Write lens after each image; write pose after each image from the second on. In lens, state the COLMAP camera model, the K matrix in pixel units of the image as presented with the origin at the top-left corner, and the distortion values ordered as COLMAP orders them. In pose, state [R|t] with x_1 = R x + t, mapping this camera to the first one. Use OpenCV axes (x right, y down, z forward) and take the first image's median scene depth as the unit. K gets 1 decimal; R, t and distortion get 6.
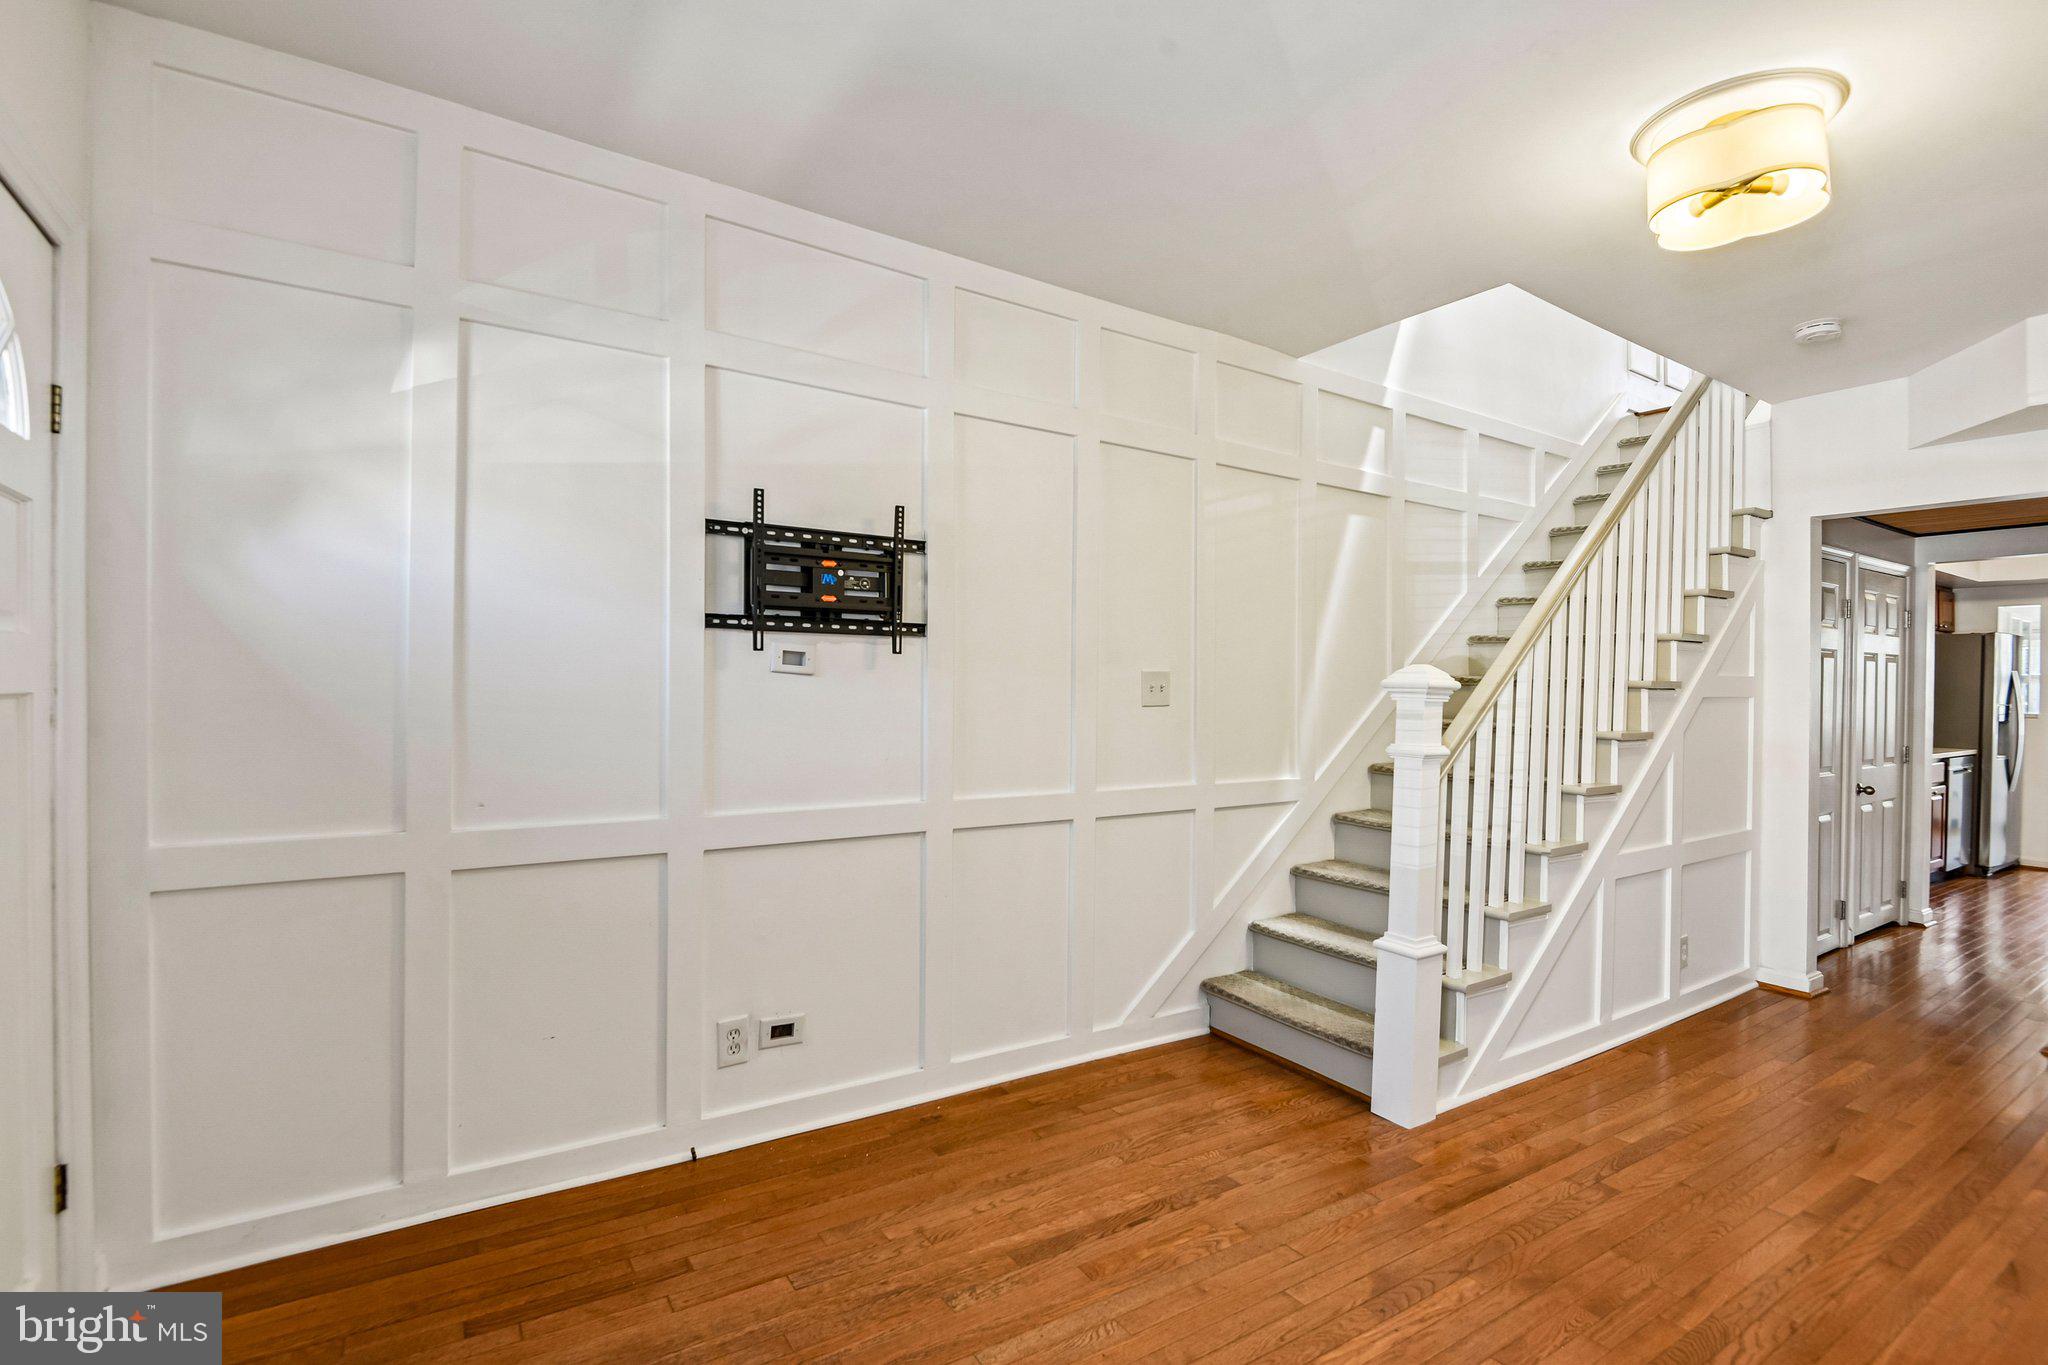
lens RADIAL K [[959.2, 0, 1016.9], [0, 959.2, 689.0], [0, 0, 1]] dist [0.009014, -0.009958]
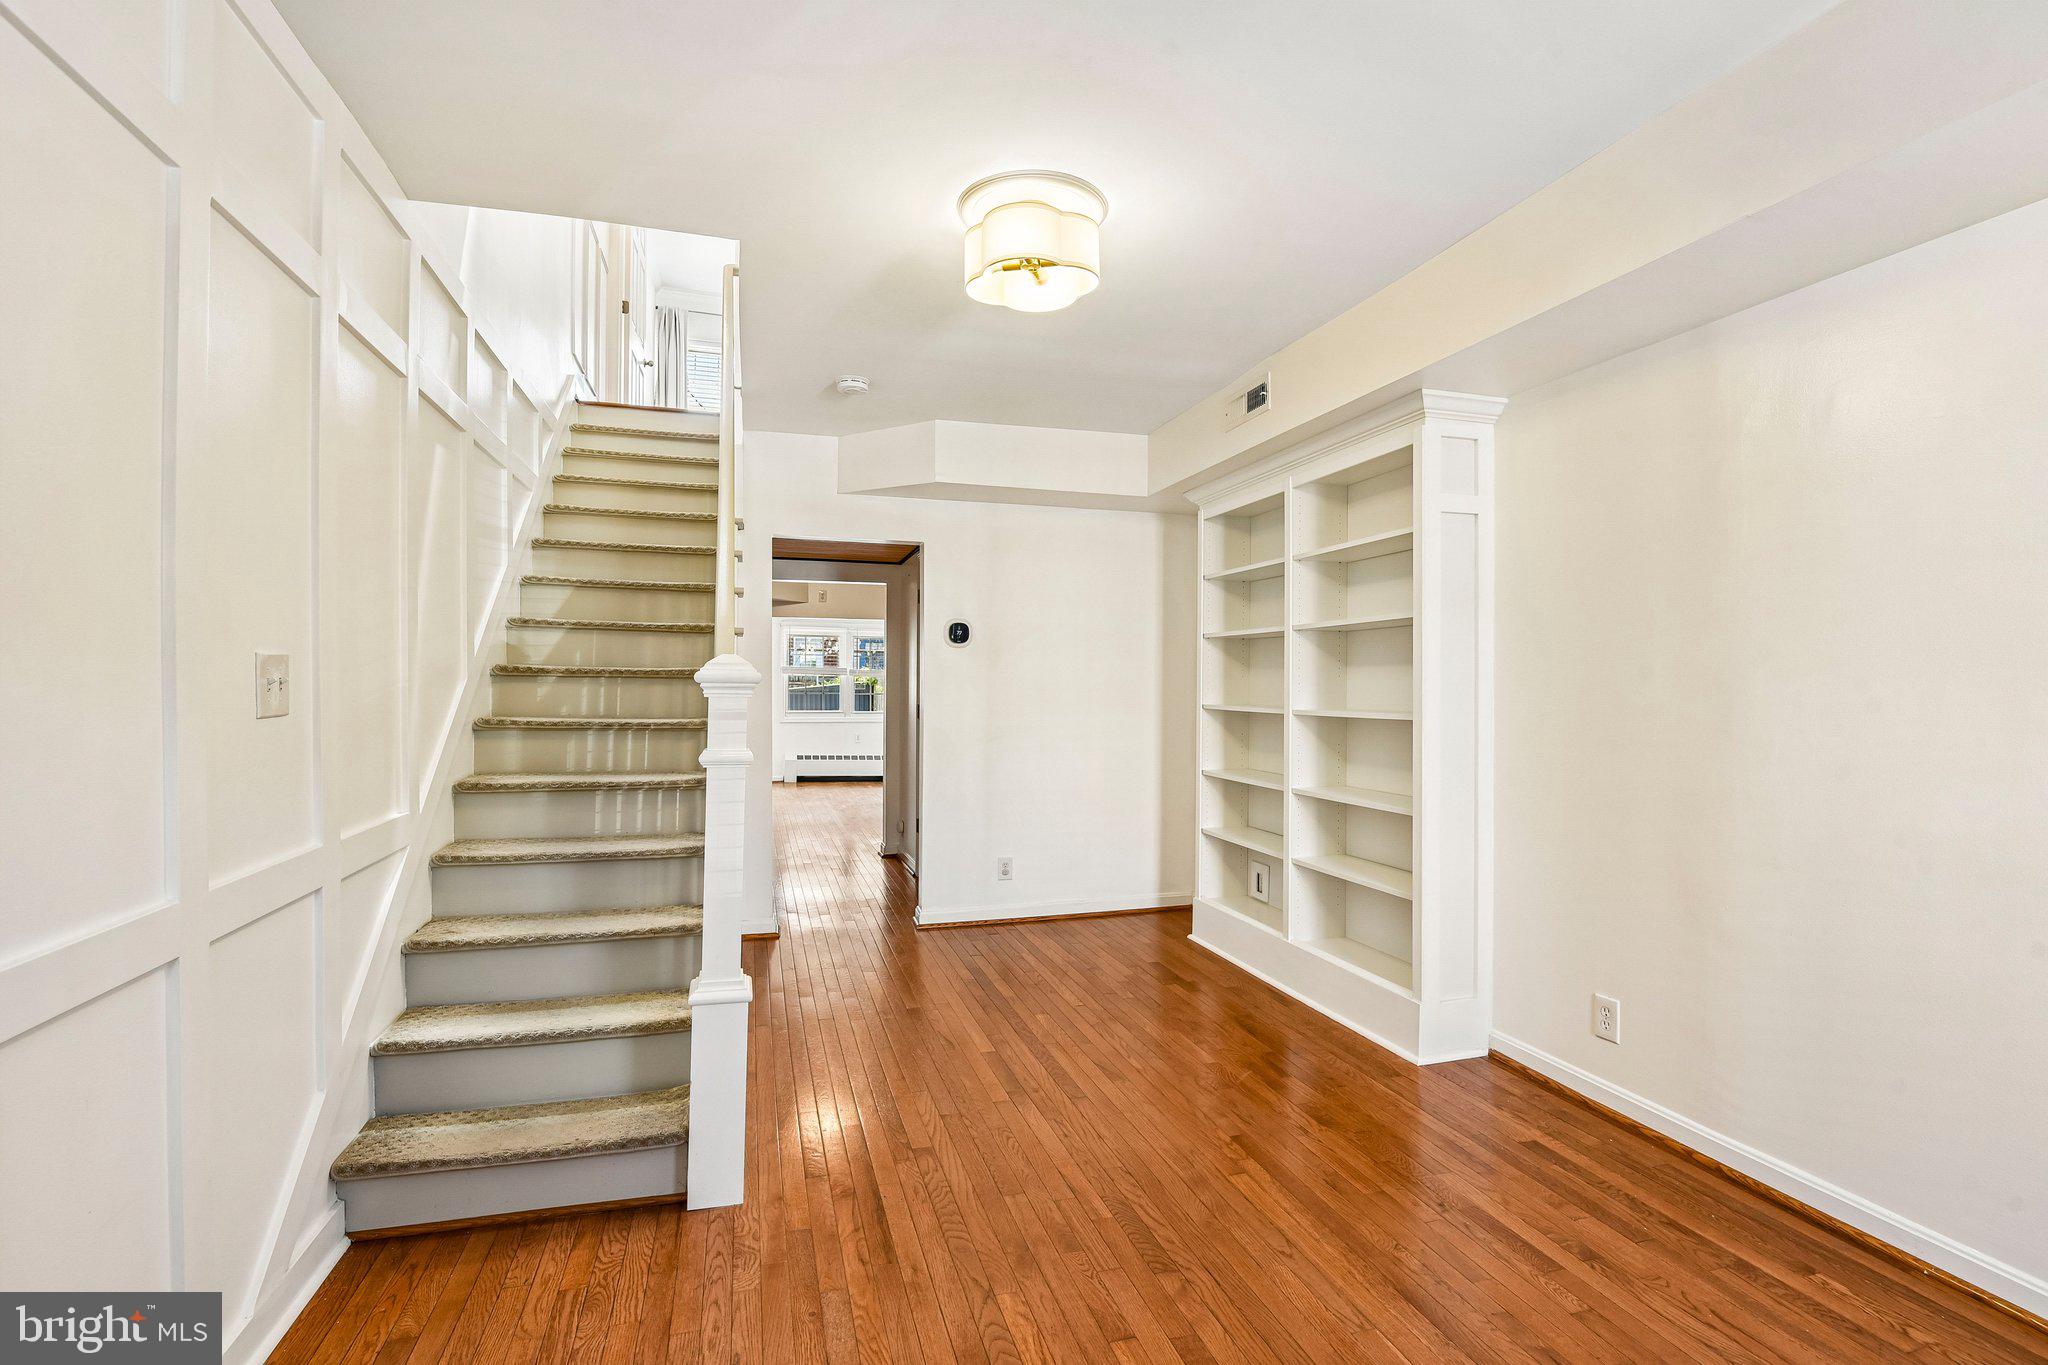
lens RADIAL K [[959.2, 0, 1019.4], [0, 959.2, 684.6], [0, 0, 1]] dist [0.009014, -0.009958]
pose [[0.289702, -0.012173, 0.957039, -0.286557], [0.002299, 0.999925, 0.012022, -0.006954], [-0.957114, -0.001283, 0.289708, 0.459868]]
